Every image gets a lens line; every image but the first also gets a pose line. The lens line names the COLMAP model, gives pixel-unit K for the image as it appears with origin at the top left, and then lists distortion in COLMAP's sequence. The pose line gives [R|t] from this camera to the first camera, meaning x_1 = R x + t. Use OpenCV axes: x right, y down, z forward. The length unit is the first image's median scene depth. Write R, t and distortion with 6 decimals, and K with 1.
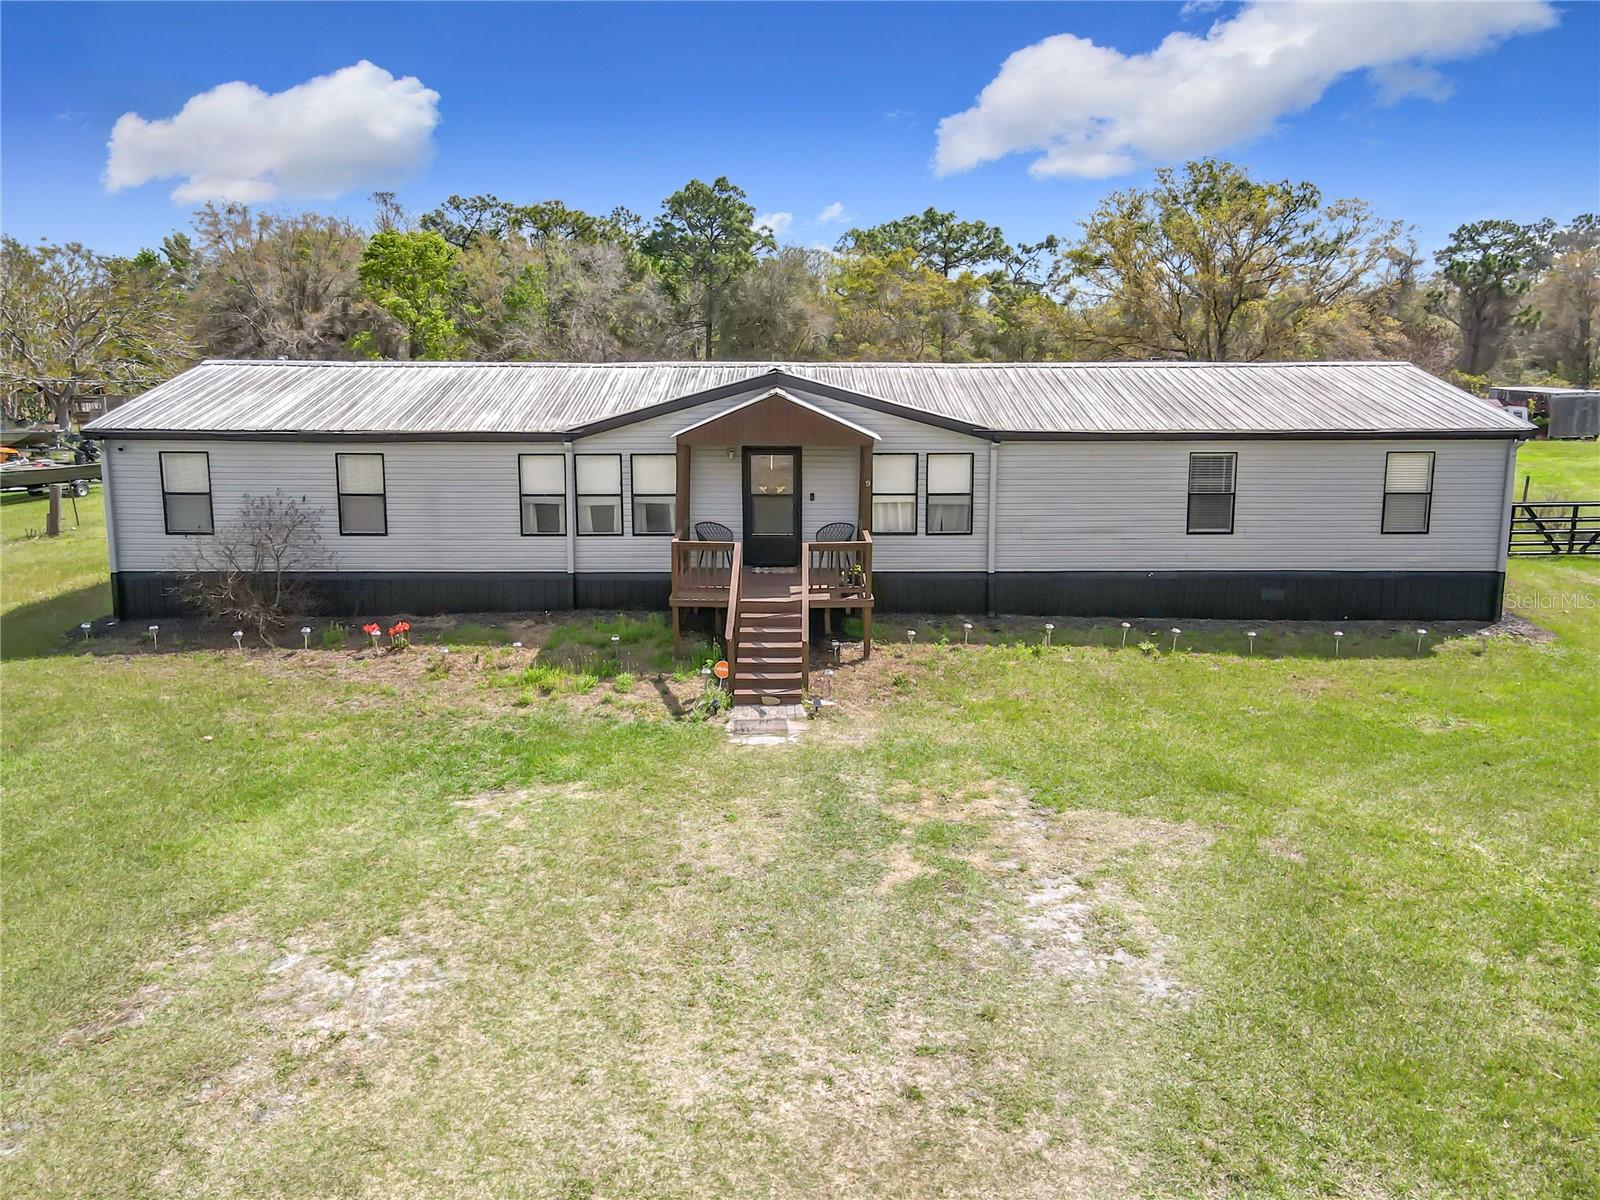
lens RADIAL K [[1128.6, 0, 800.0], [0, 1128.6, 600.0], [0, 0, 1]] dist [0.012316, 0.004848]
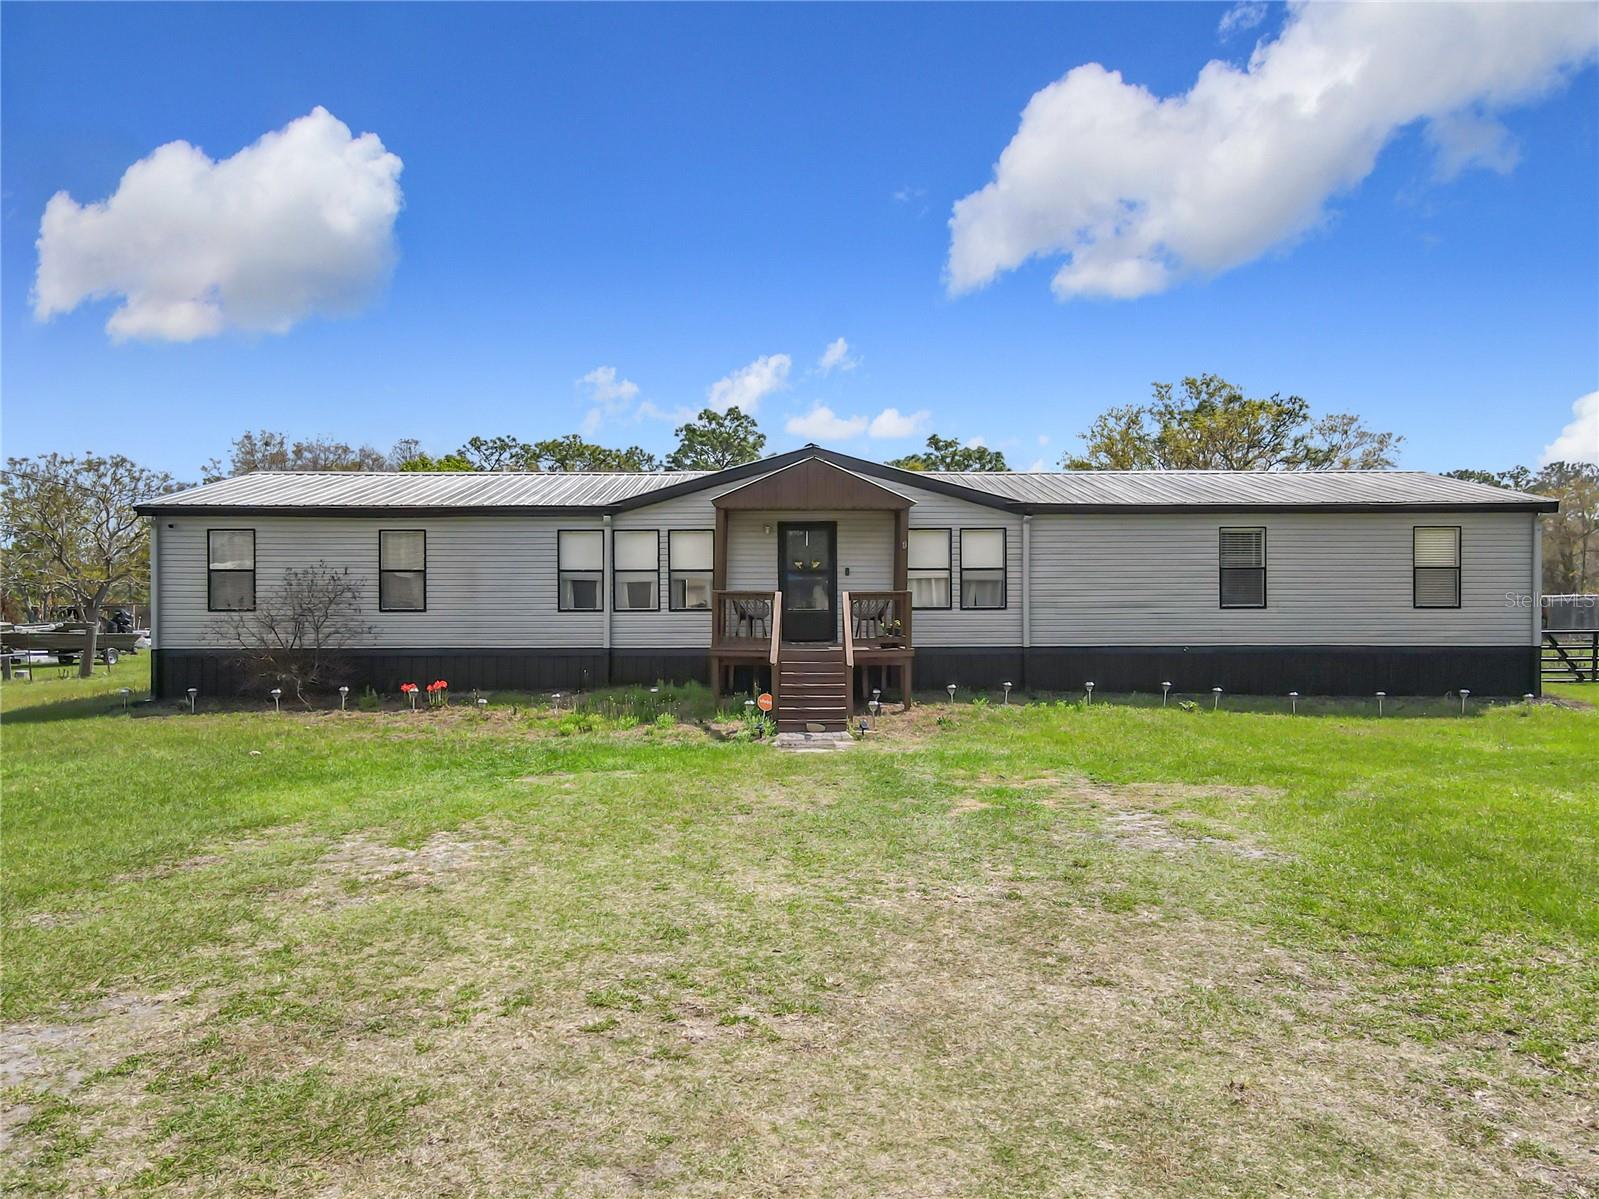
lens RADIAL K [[1128.0, 0, 801.9], [0, 1128.0, 659.4], [0, 0, 1]] dist [0.004930, 0.004114]
pose [[0.999974, -0.004588, -0.005634, -0.024486], [0.003748, 0.990012, -0.140935, 0.129024], [0.006224, 0.140910, 0.990003, 0.011804]]
